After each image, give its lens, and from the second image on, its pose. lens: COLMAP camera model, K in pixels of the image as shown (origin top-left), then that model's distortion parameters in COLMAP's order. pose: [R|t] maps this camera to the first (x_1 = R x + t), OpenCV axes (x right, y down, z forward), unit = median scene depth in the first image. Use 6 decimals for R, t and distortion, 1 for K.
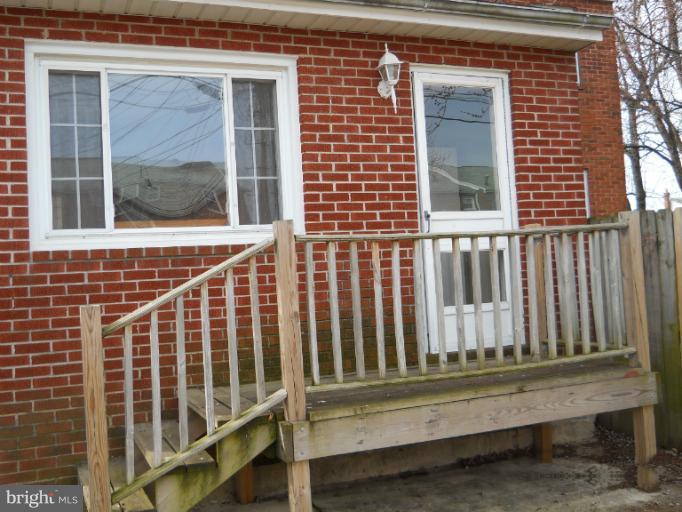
lens RADIAL K [[768.9, 0, 321.9], [0, 768.9, 236.0], [0, 0, 1]] dist [-0.005284, -0.041378]
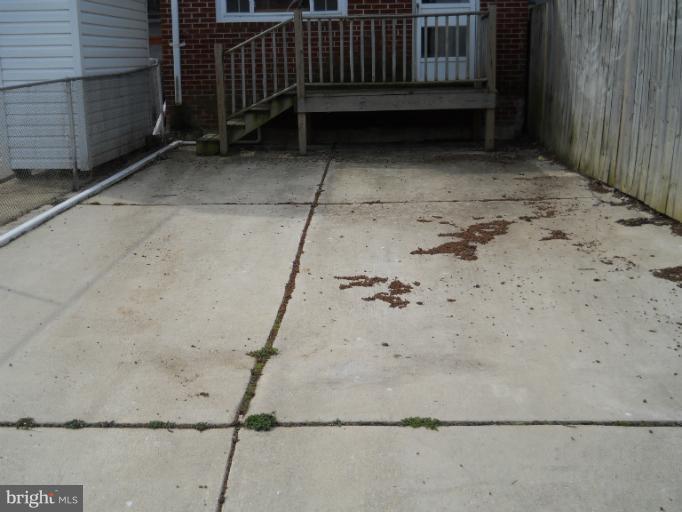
lens RADIAL K [[768.9, 0, 321.9], [0, 768.9, 236.0], [0, 0, 1]] dist [-0.005284, -0.041378]
pose [[0.908841, 0.122536, -0.398739, 0.757111], [-0.007908, 0.960771, 0.277229, -0.005360], [0.417068, -0.248804, 0.874157, -0.860232]]
